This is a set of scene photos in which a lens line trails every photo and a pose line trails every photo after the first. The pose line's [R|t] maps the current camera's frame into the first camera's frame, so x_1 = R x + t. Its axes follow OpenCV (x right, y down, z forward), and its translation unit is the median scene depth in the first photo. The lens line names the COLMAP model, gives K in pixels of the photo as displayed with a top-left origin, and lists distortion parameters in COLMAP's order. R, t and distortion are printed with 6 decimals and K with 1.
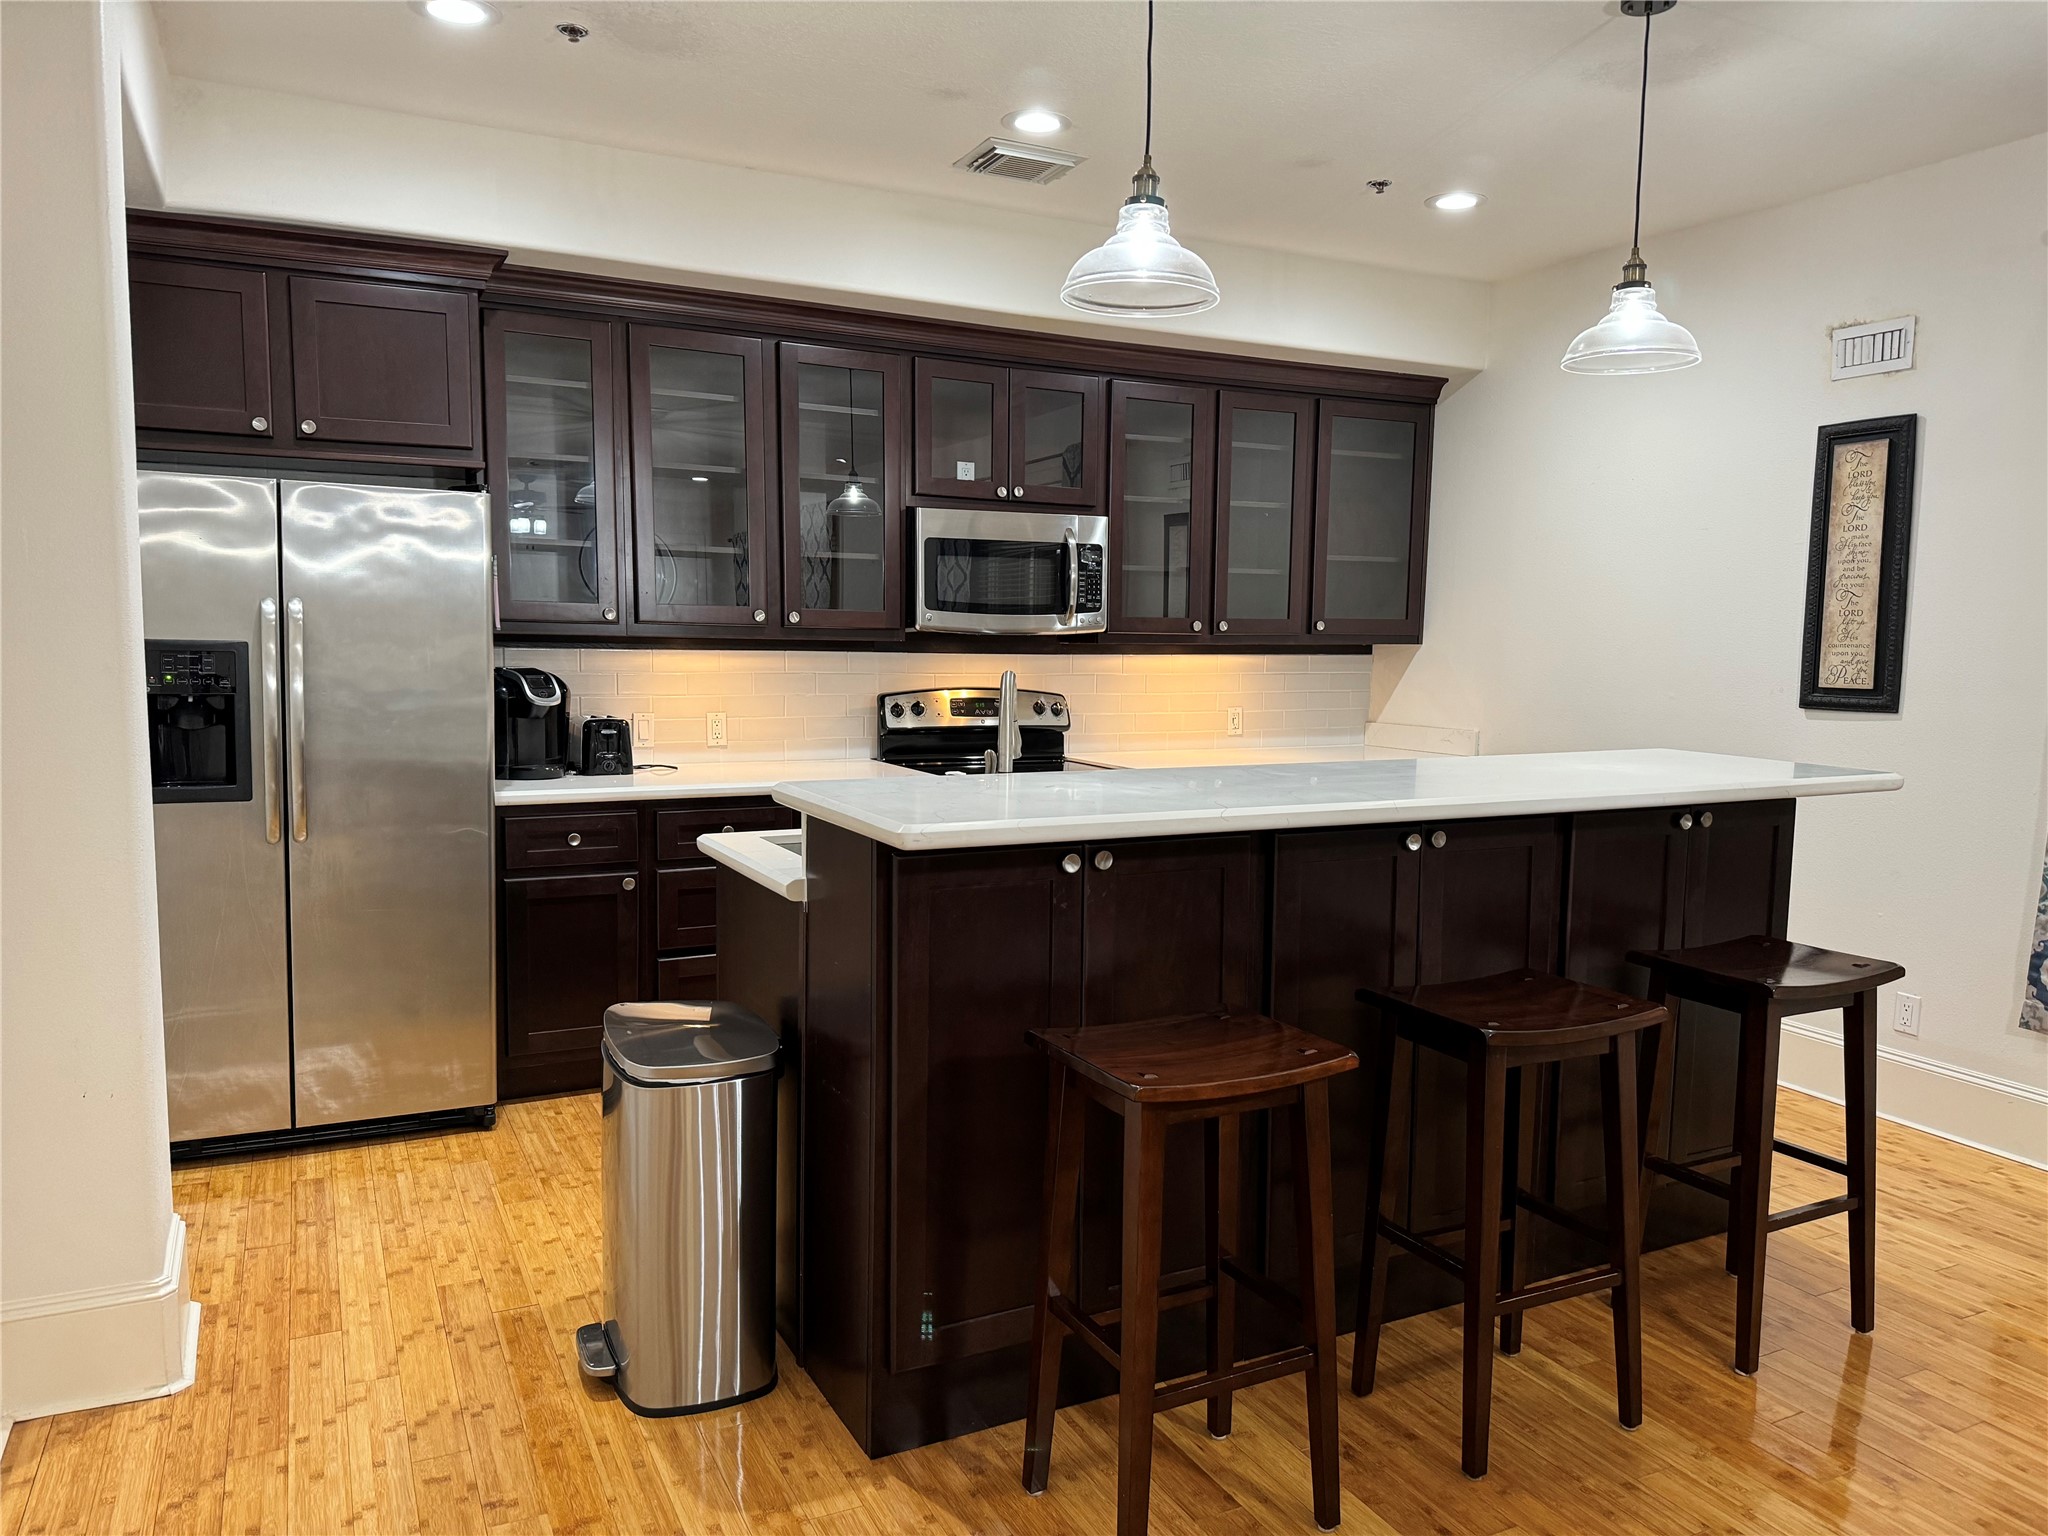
lens RADIAL K [[1465.9, 0, 1035.0], [0, 1465.9, 782.2], [0, 0, 1]] dist [0.049753, -0.056606]
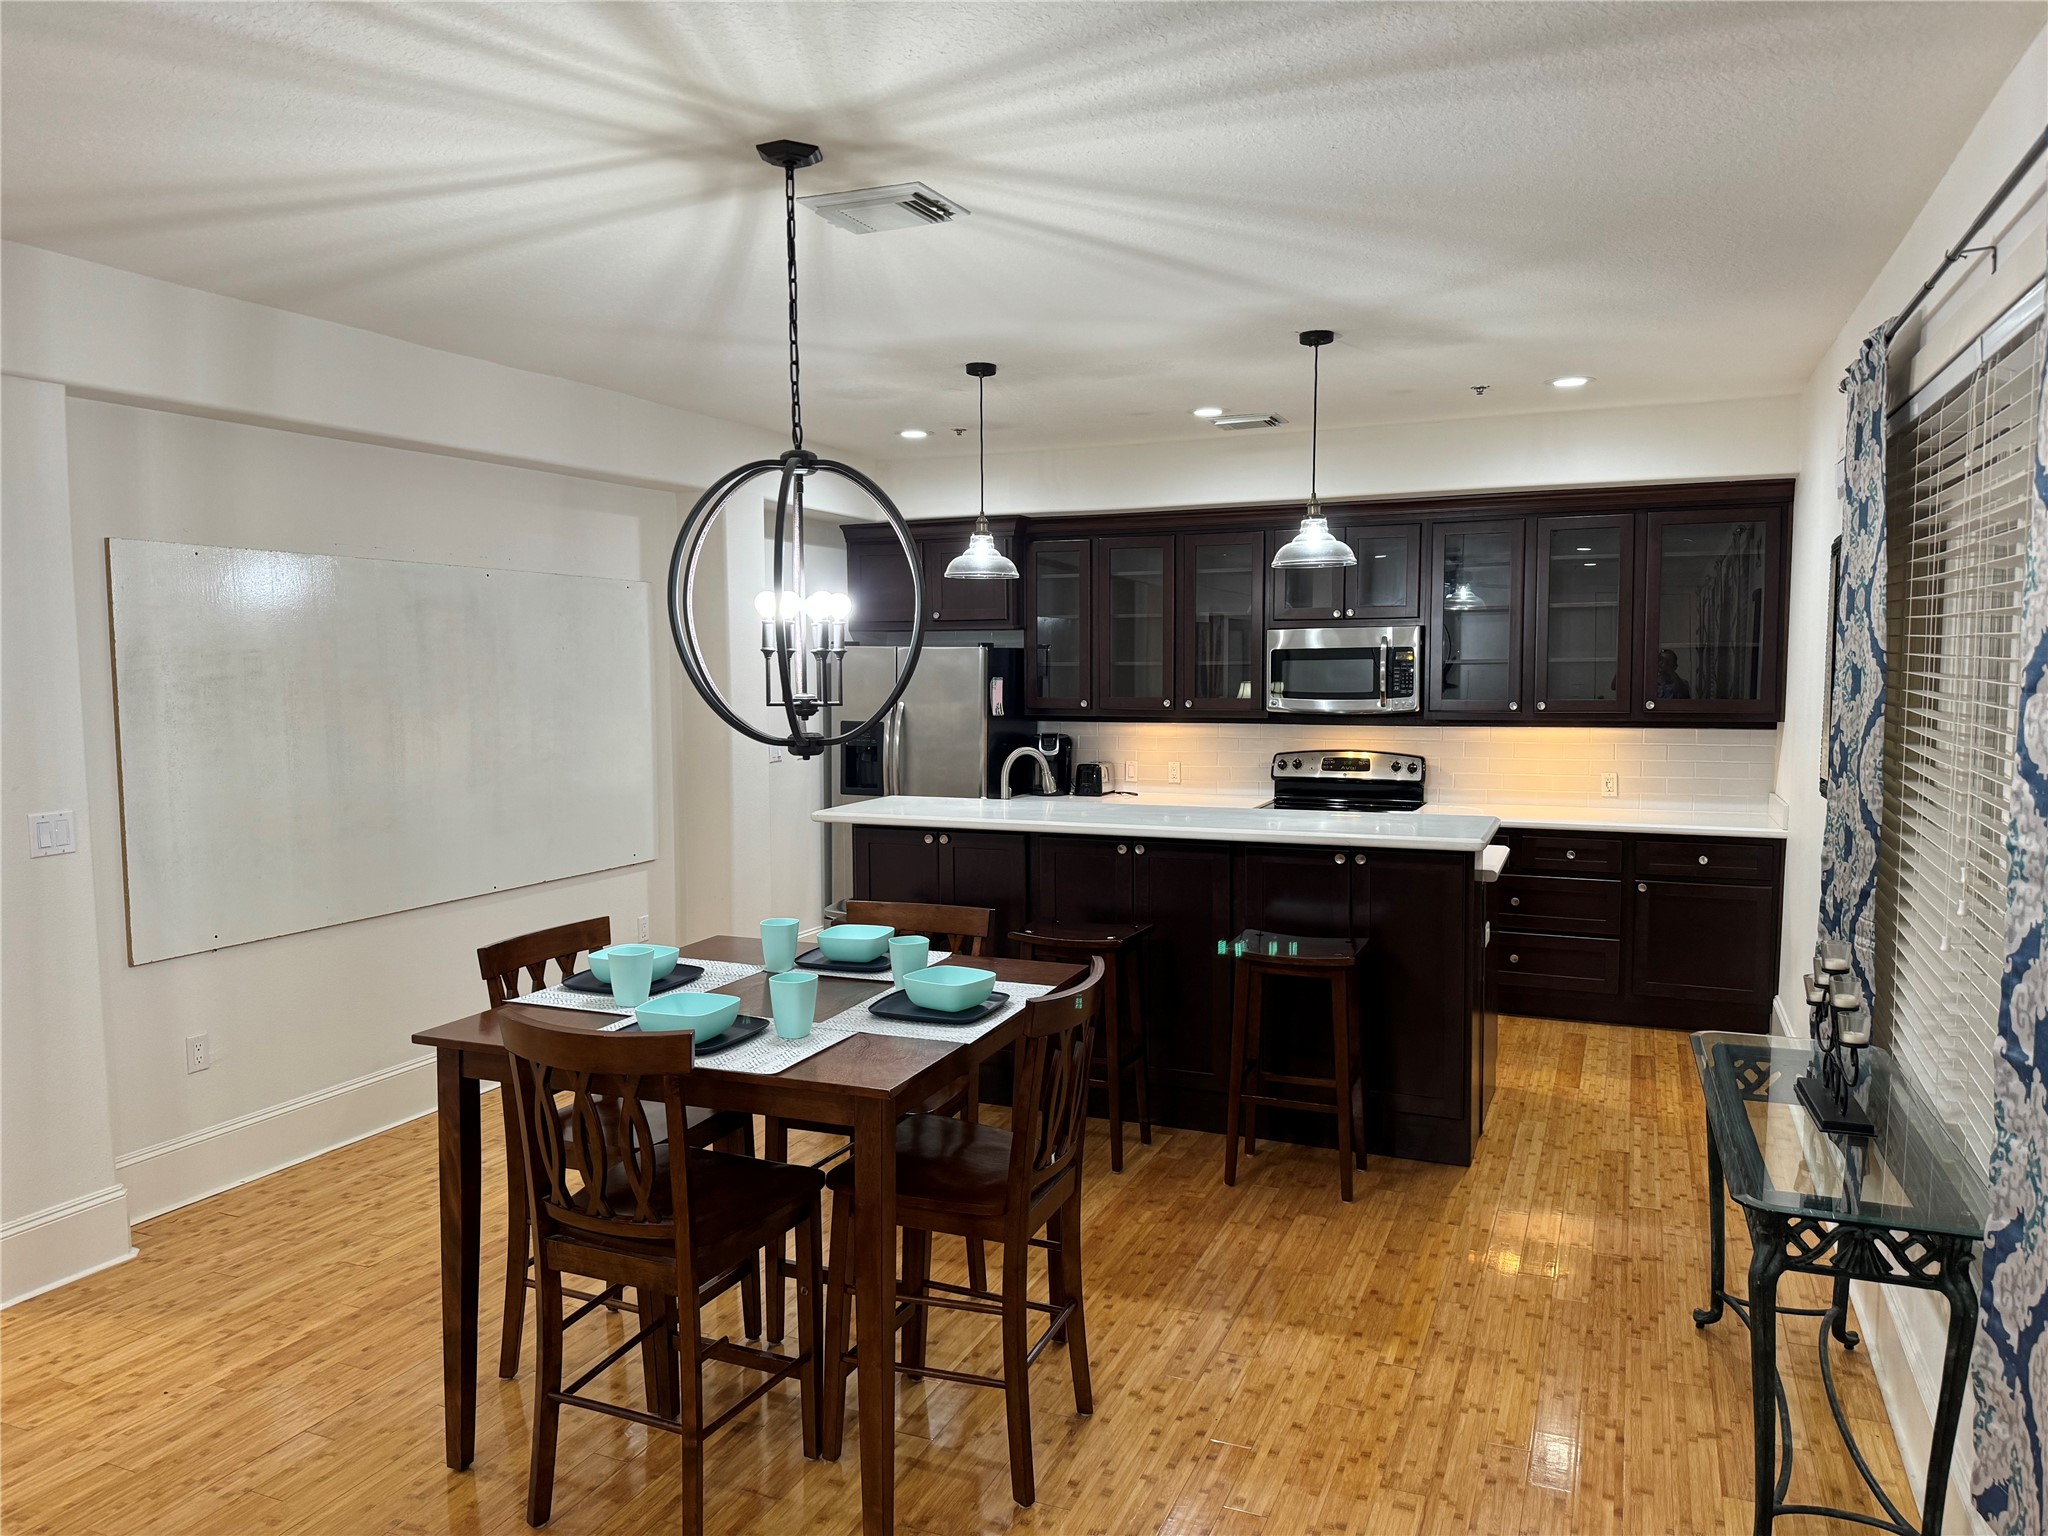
lens RADIAL K [[1404.4, 0, 1013.1], [0, 1404.4, 752.0], [0, 0, 1]] dist [0.003446, -0.001405]
pose [[0.640334, 0.026092, -0.767653, 0.985341], [-0.066169, 0.997581, -0.021288, -0.017121], [0.765241, 0.064426, 0.640512, -0.125660]]
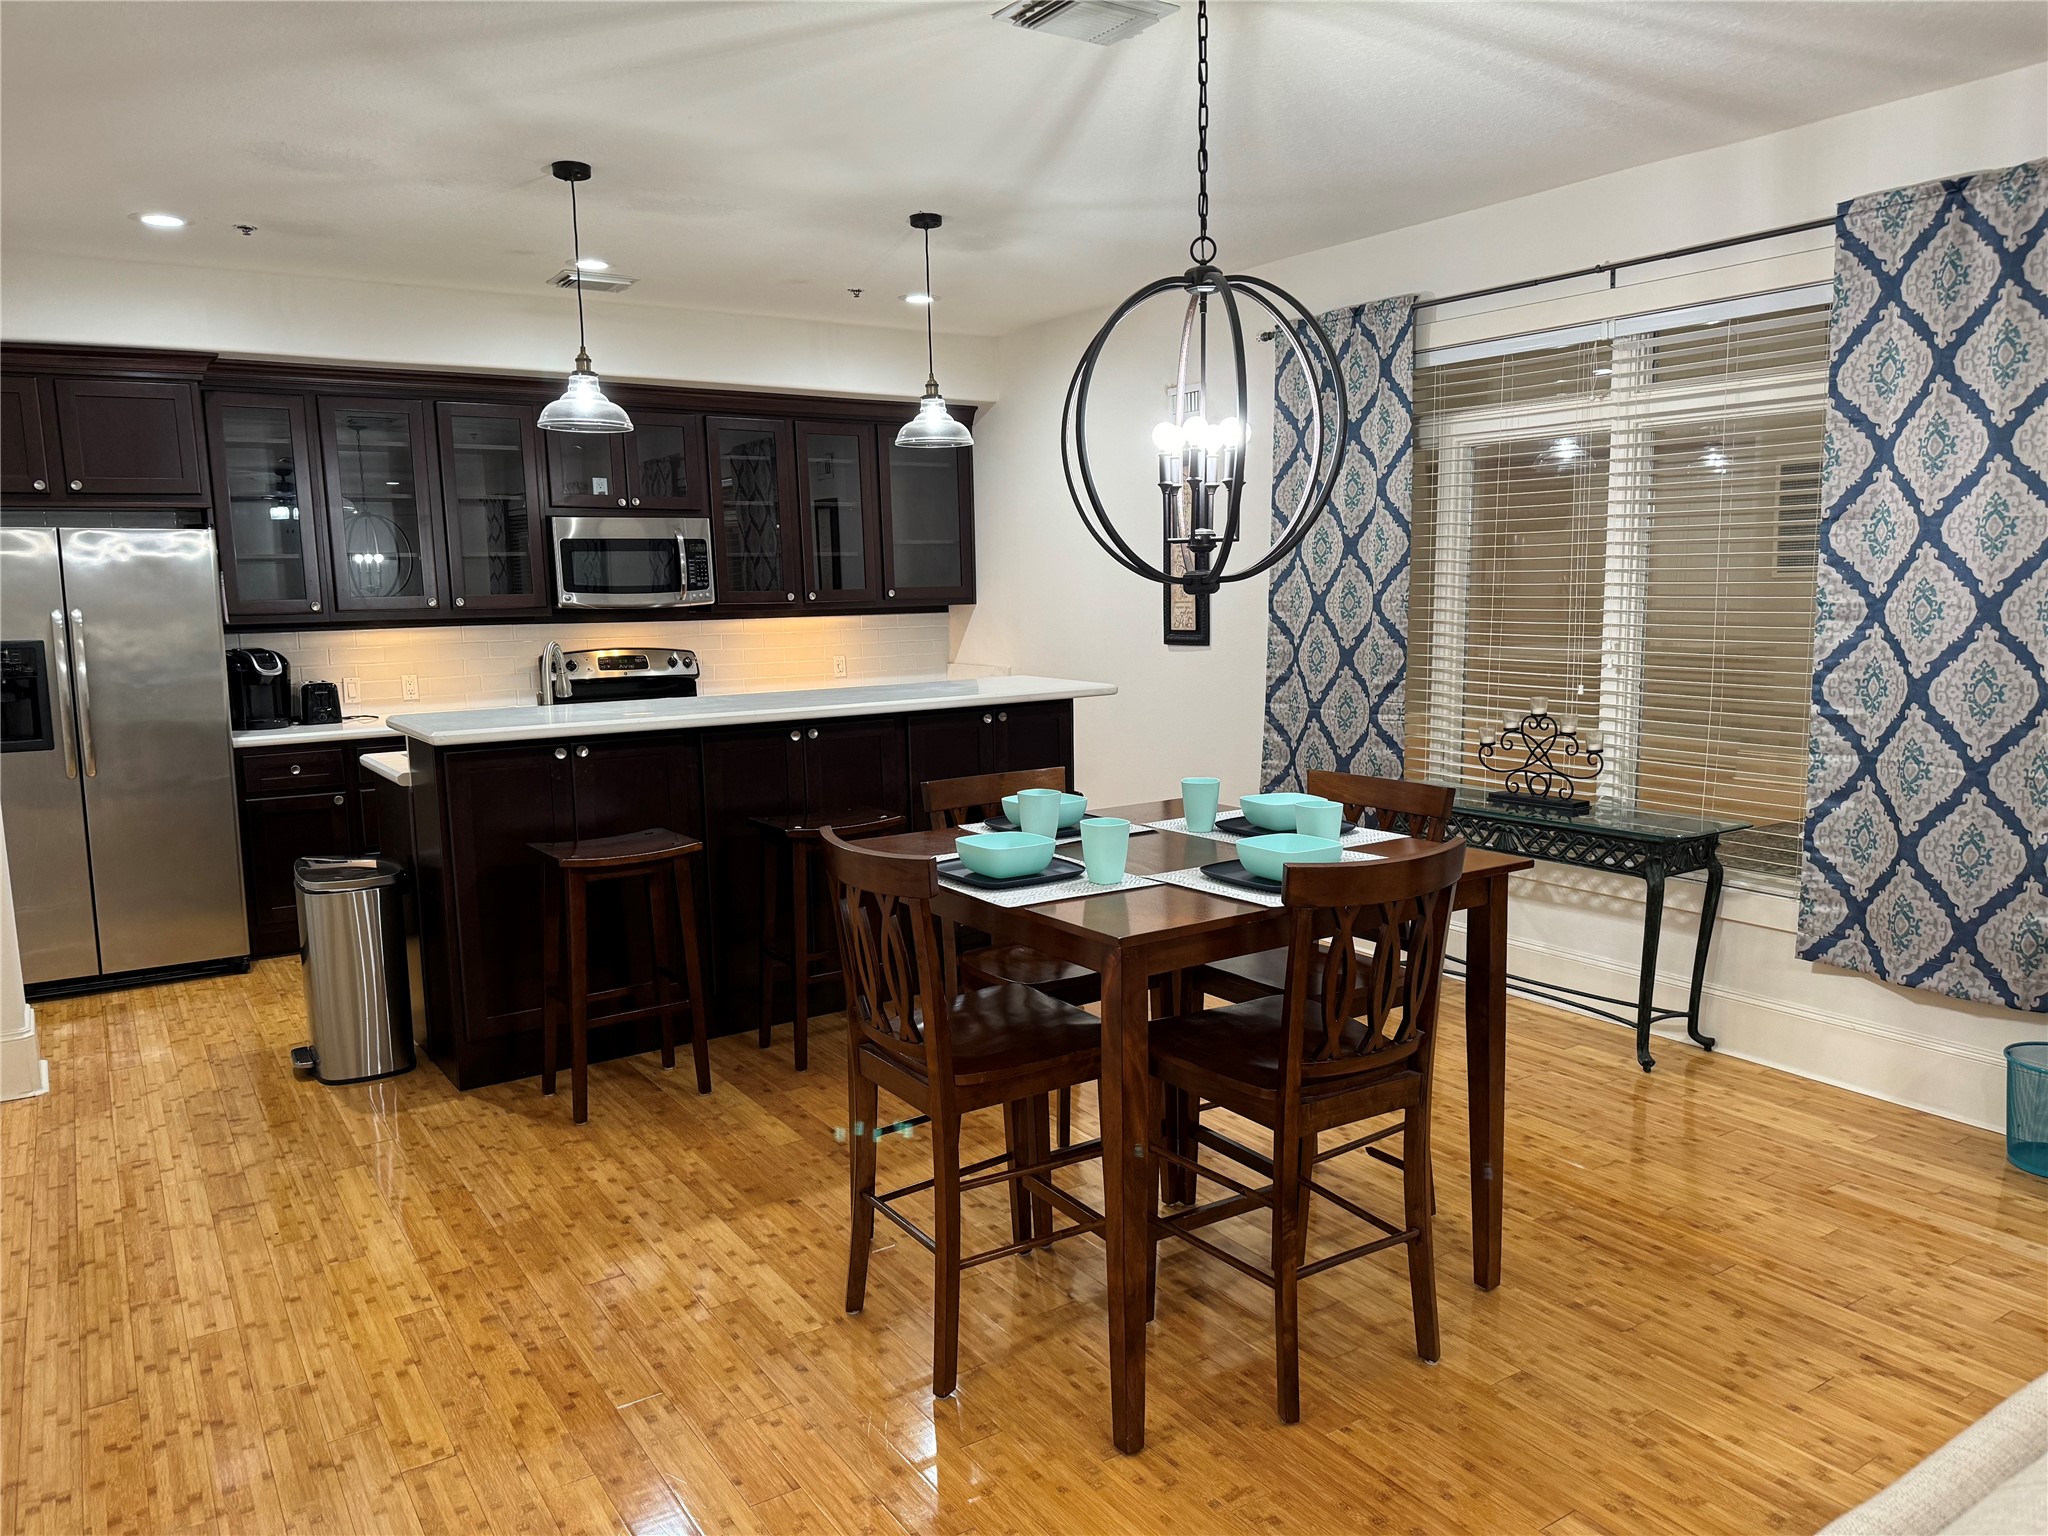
lens RADIAL K [[1465.9, 0, 1037.3], [0, 1465.9, 788.5], [0, 0, 1]] dist [0.049753, -0.056606]
pose [[0.992570, -0.048788, 0.111462, 0.228247], [0.044102, 0.998052, 0.044128, 0.025370], [-0.113398, -0.038885, 0.992788, -0.478310]]
